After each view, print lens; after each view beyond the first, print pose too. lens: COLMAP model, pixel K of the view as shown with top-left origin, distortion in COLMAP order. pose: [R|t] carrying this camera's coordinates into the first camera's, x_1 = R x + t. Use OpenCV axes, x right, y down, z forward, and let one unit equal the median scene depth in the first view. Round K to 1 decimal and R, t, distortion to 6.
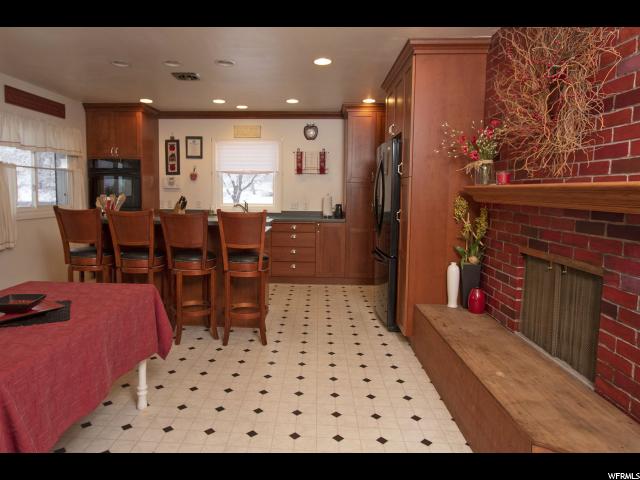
lens RADIAL K [[410.8, 0, 317.2], [0, 410.8, 217.8], [0, 0, 1]] dist [-0.004778, -0.000673]
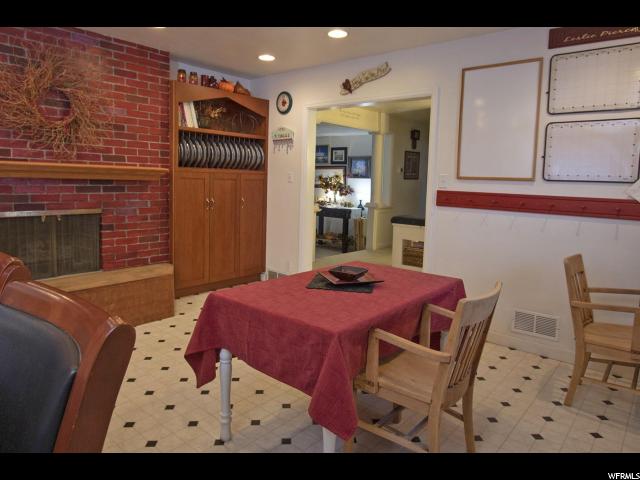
lens RADIAL K [[410.8, 0, 317.2], [0, 410.8, 217.8], [0, 0, 1]] dist [-0.004778, -0.000673]
pose [[-0.786475, -0.091763, 0.610767, -0.480624], [0.003711, 0.988181, 0.153246, -0.047928], [-0.617611, 0.122791, -0.776839, 0.683870]]
